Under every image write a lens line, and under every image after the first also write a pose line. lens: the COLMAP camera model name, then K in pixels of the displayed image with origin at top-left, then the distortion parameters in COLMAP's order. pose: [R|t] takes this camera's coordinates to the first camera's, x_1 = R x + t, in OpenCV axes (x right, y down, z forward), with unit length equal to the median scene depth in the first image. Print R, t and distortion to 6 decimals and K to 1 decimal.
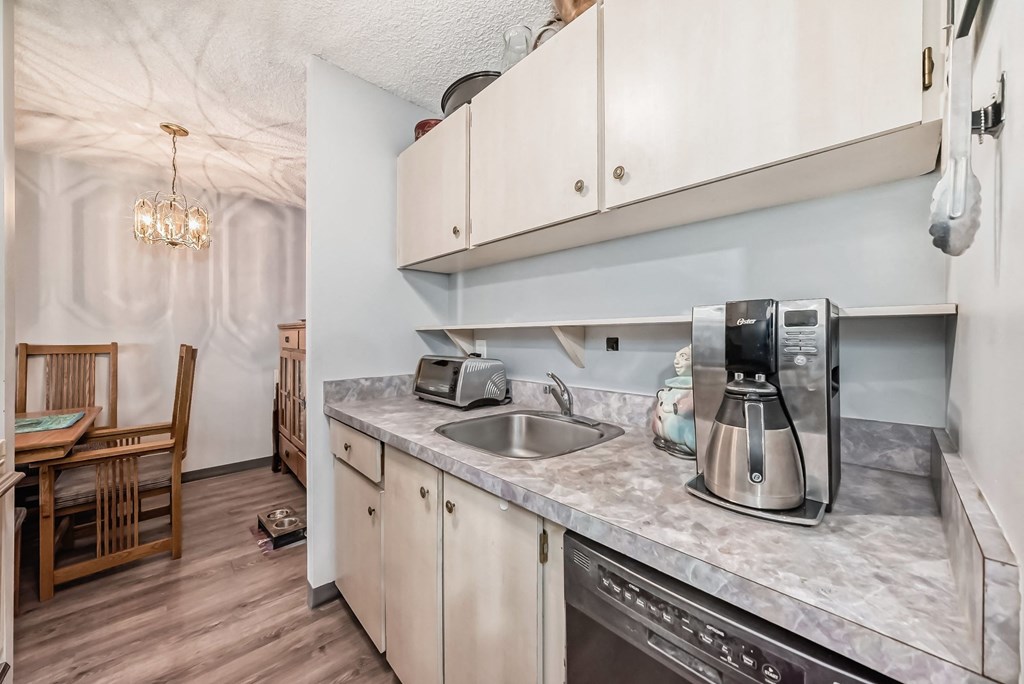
lens RADIAL K [[366.2, 0, 519.4], [0, 366.2, 336.1], [0, 0, 1]] dist [-0.020866, 0.005101]
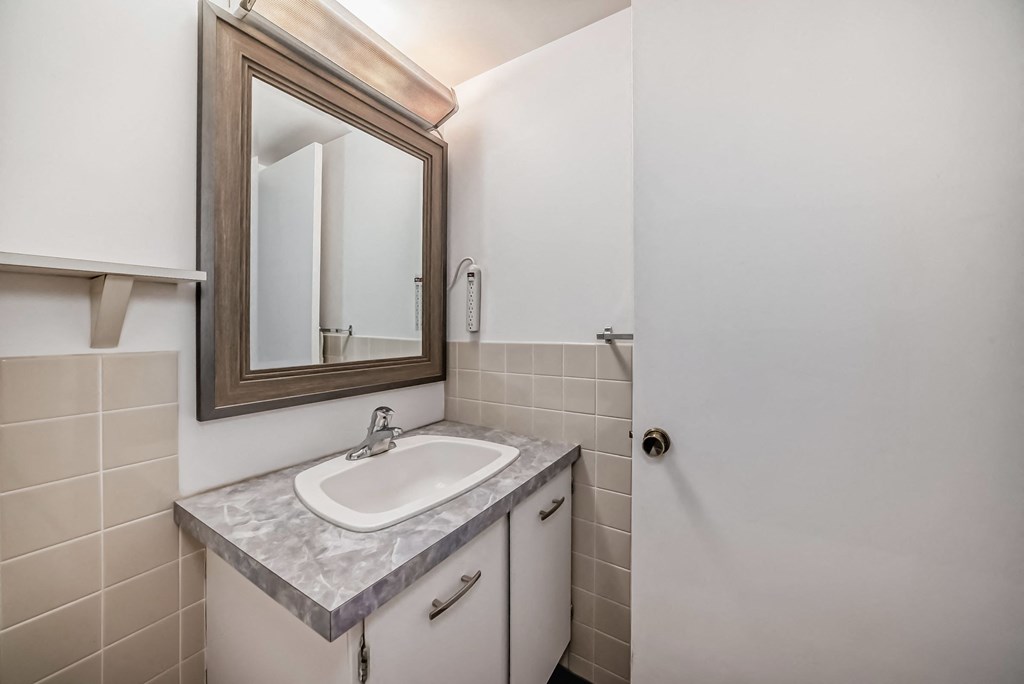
lens RADIAL K [[366.2, 0, 517.5], [0, 366.2, 332.1], [0, 0, 1]] dist [-0.020866, 0.005101]
pose [[-0.240652, 0.006318, 0.970591, -0.400335], [-0.008669, 0.999925, -0.008659, -0.032316], [-0.970573, -0.010498, -0.240580, 0.479823]]
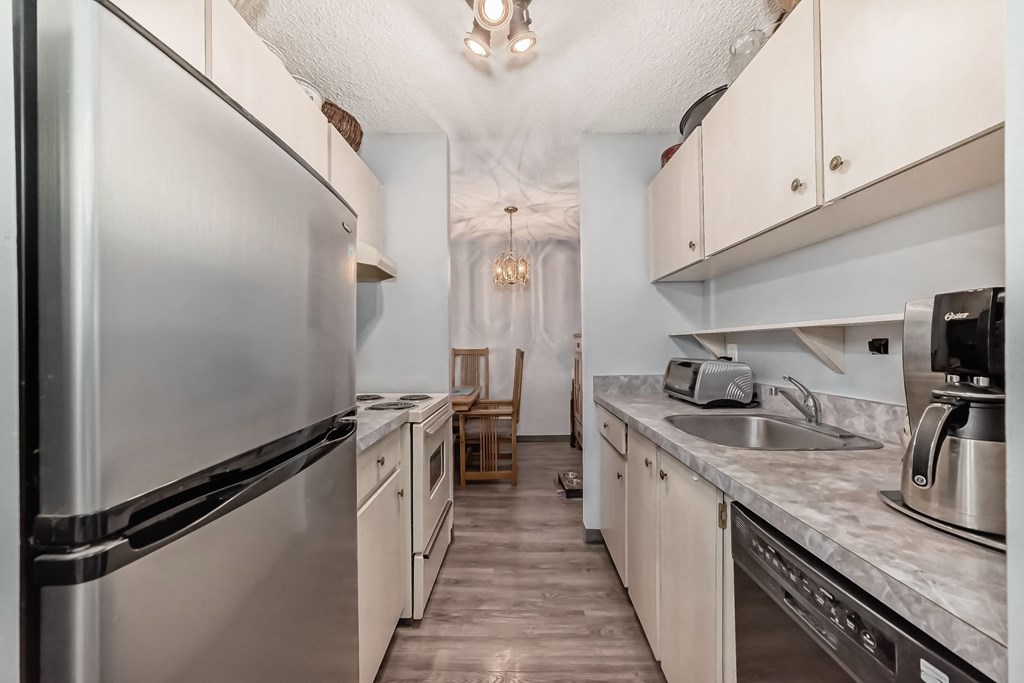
lens RADIAL K [[366.2, 0, 516.0], [0, 366.2, 345.3], [0, 0, 1]] dist [-0.020866, 0.005101]
pose [[0.715225, -0.006208, -0.698866, 0.198419], [0.011396, 0.999931, 0.002780, 0.006520], [0.698801, -0.009953, 0.715247, -0.150141]]
